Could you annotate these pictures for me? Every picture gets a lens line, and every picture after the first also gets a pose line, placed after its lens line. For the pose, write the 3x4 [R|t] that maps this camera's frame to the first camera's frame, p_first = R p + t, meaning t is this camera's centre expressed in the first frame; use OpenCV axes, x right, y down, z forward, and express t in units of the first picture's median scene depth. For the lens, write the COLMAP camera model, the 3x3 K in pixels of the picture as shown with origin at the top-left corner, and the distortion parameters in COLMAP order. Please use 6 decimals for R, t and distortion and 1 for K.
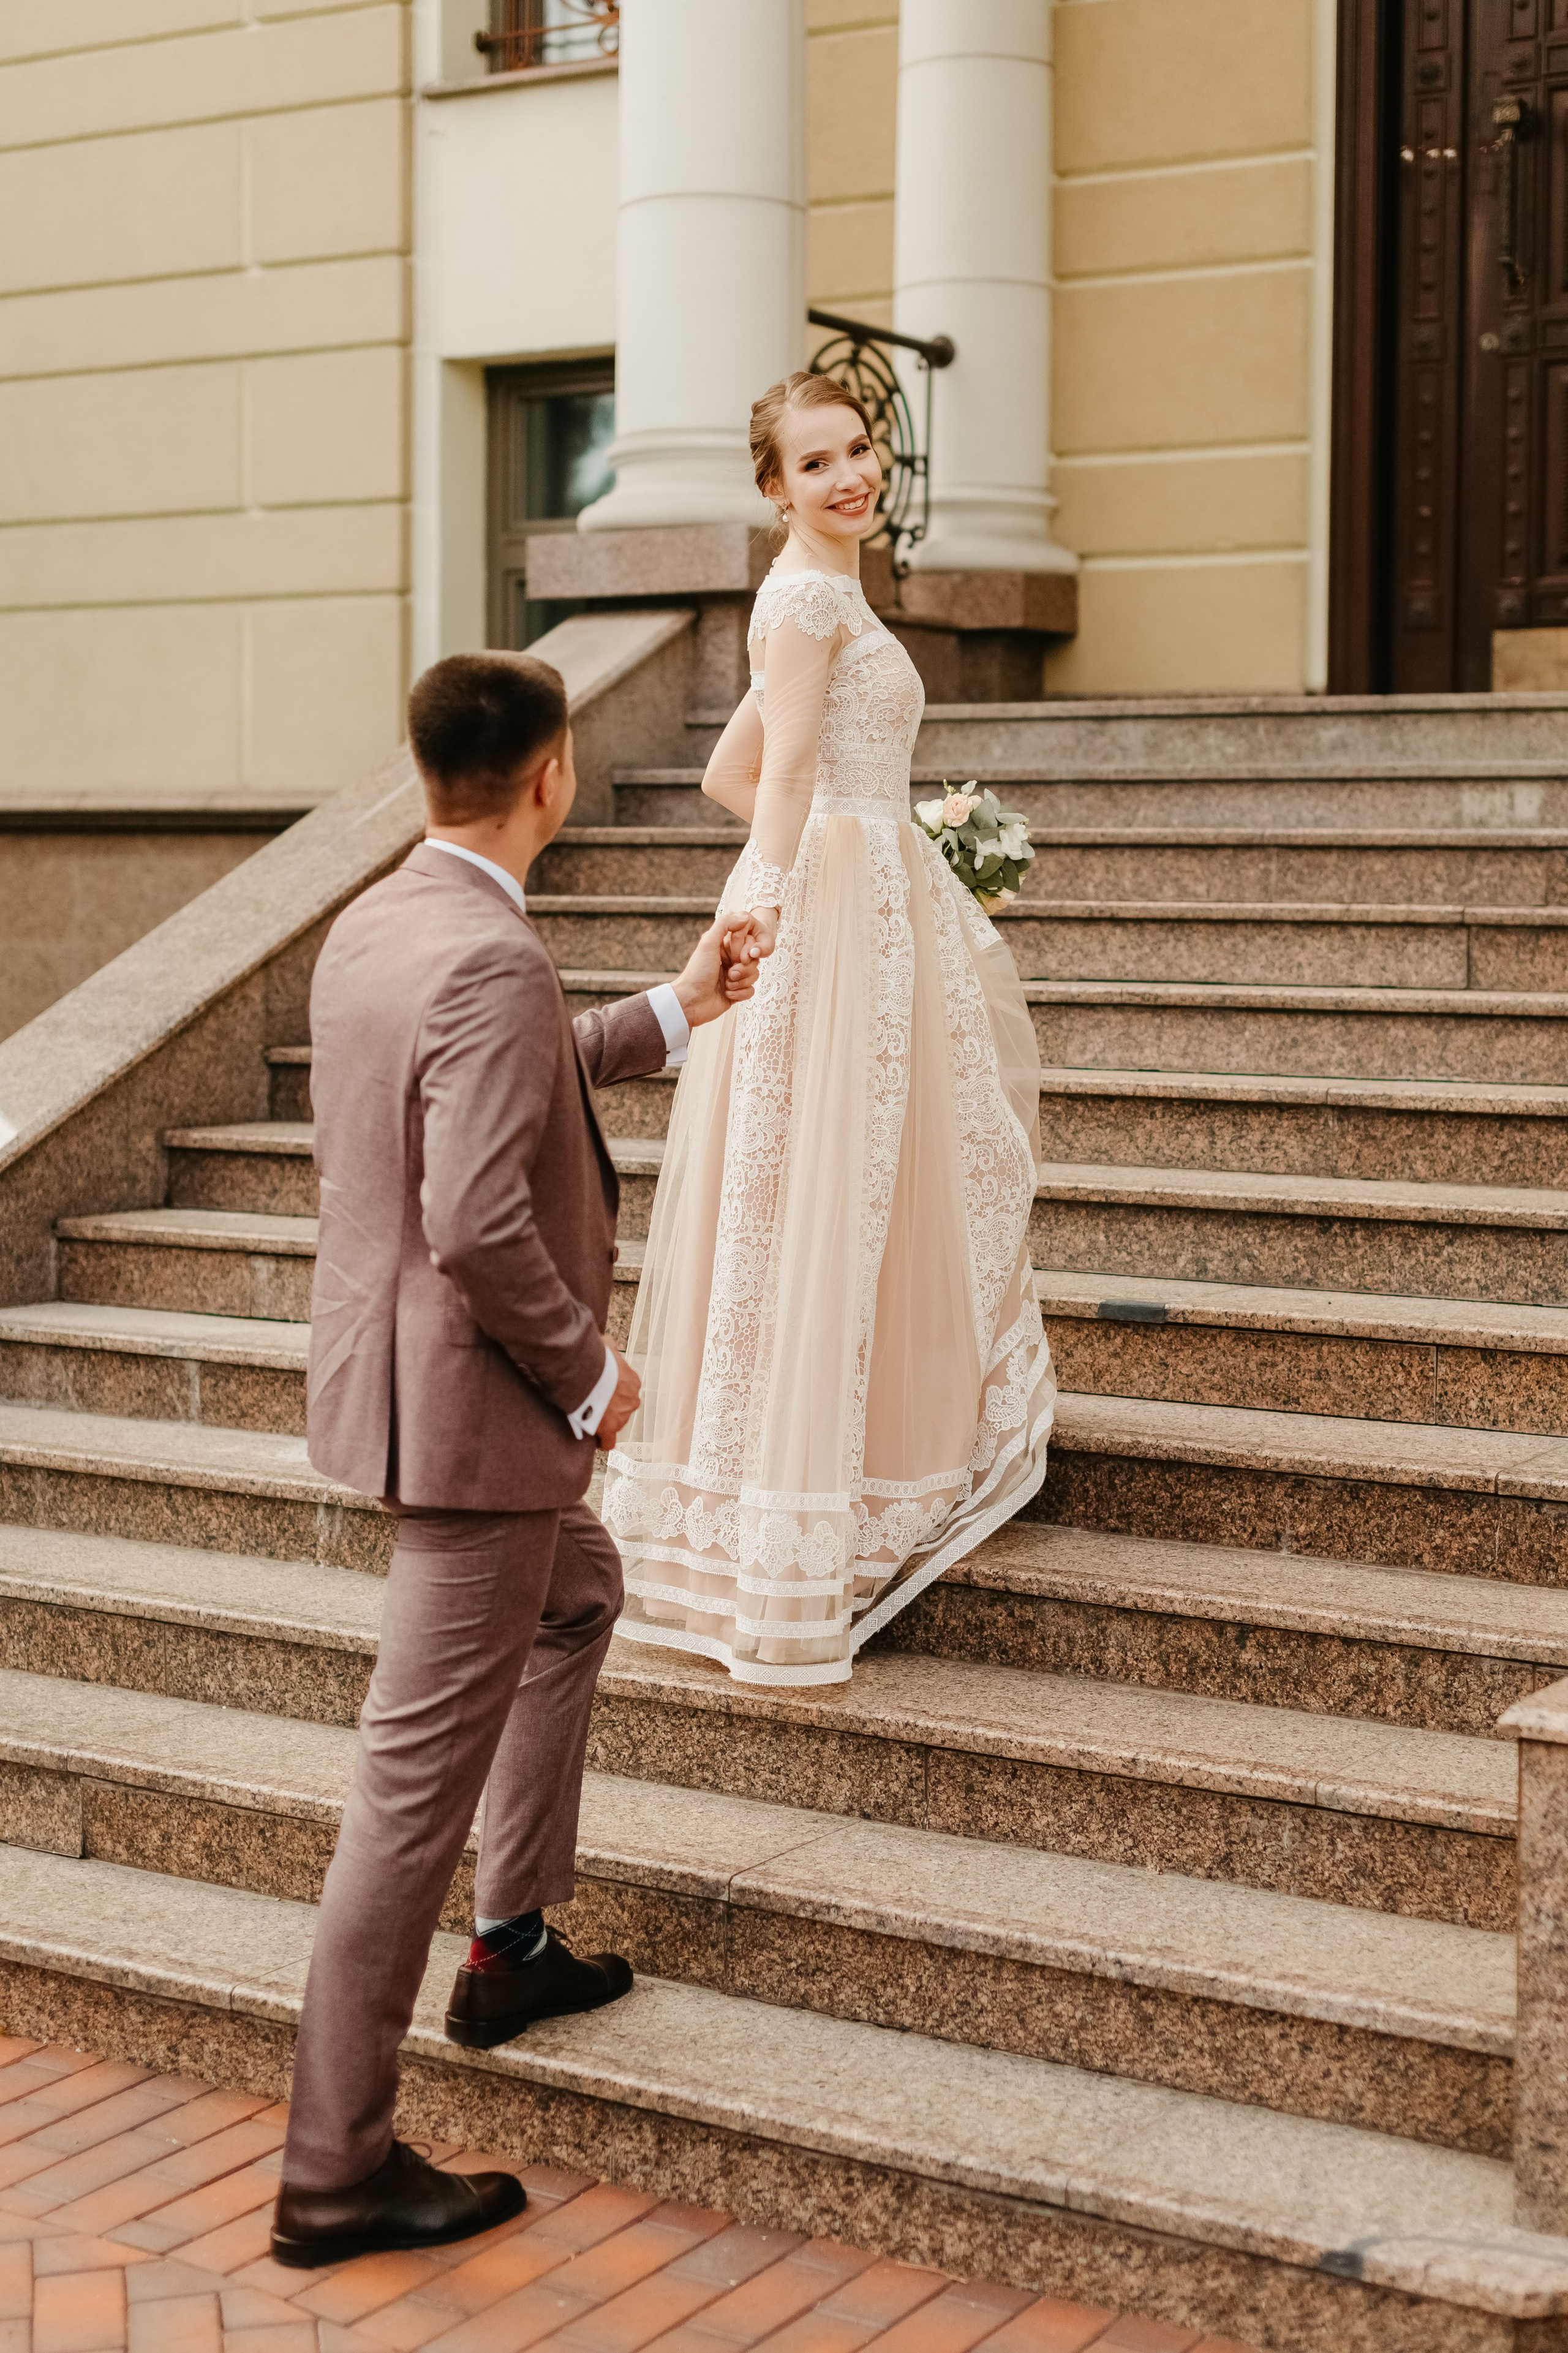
lens RADIAL K [[3405.7, 0, 793.8], [0, 3405.7, 1111.1], [0, 0, 1]] dist [-0.006948, 0.000000]
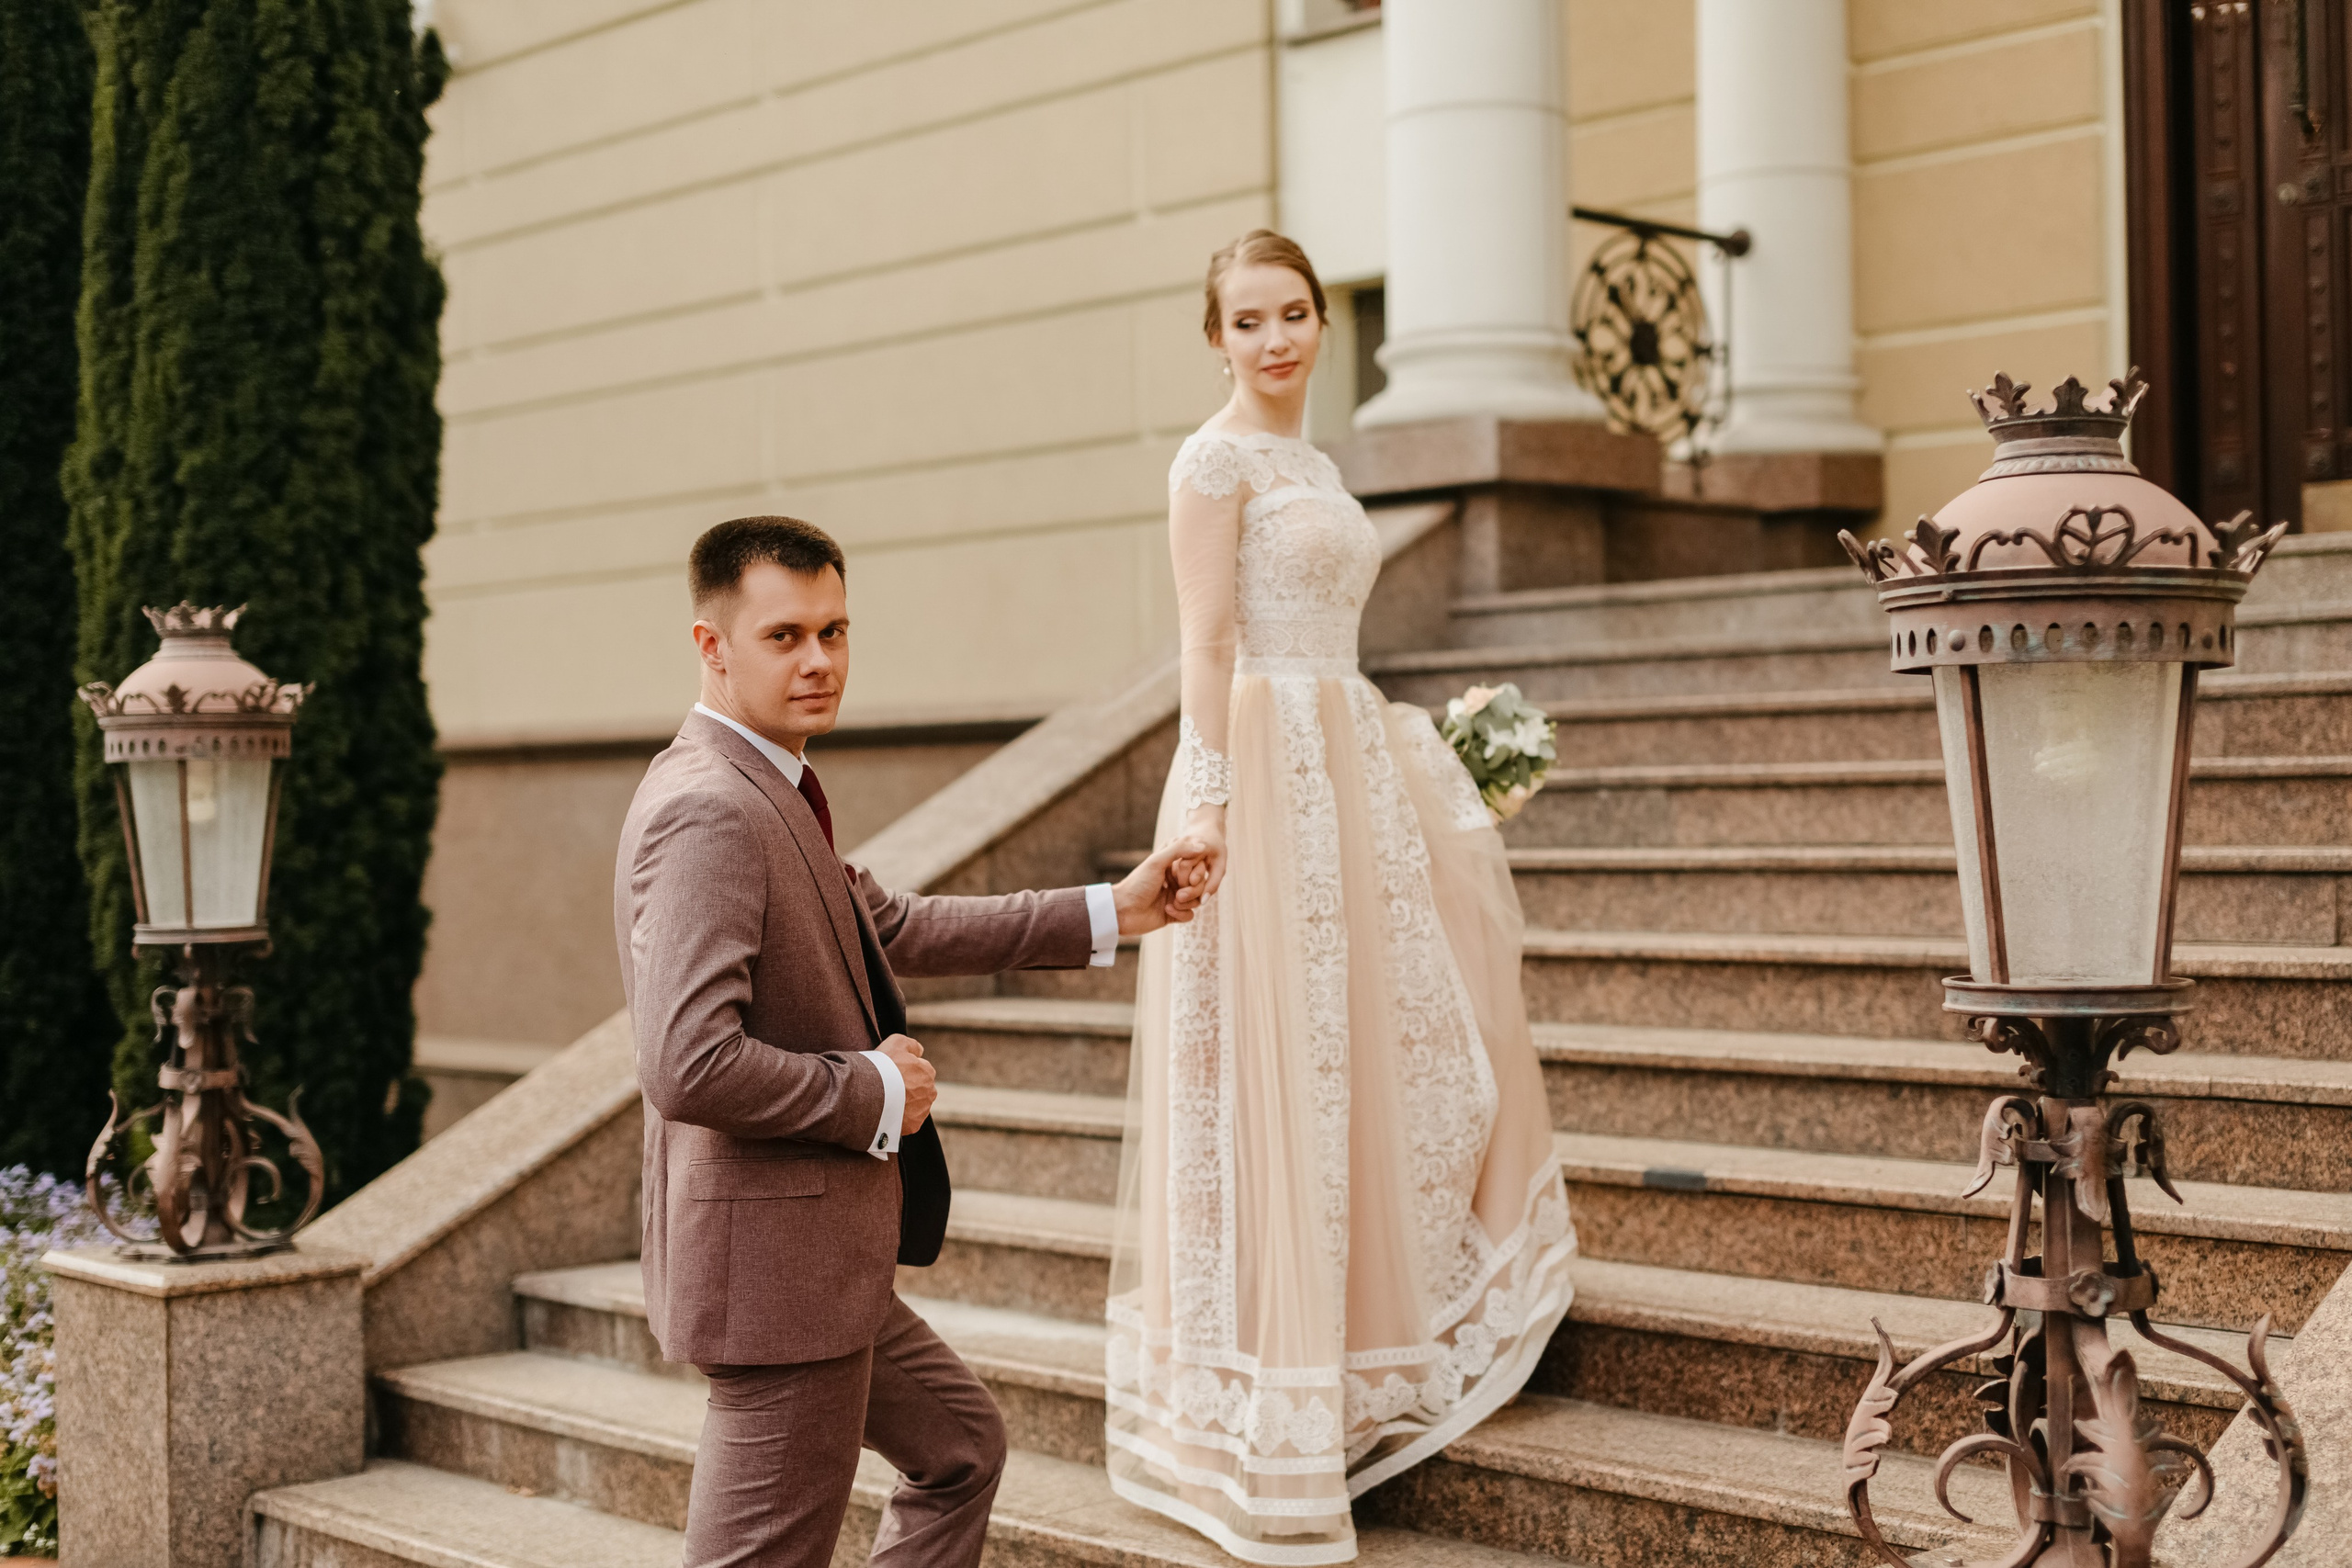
lens RADIAL K [[3159.4, 0, 1149.2], [0, 3159.4, 825.1], [0, 0, 1]] dist [0.002461, 0.000000]
pose [[0.969668, -0.023780, -0.243264, 0.158124], [0.010077, 0.998299, -0.057422, 0.007242], [0.244216, 0.053229, 0.968259, 0.074165]]
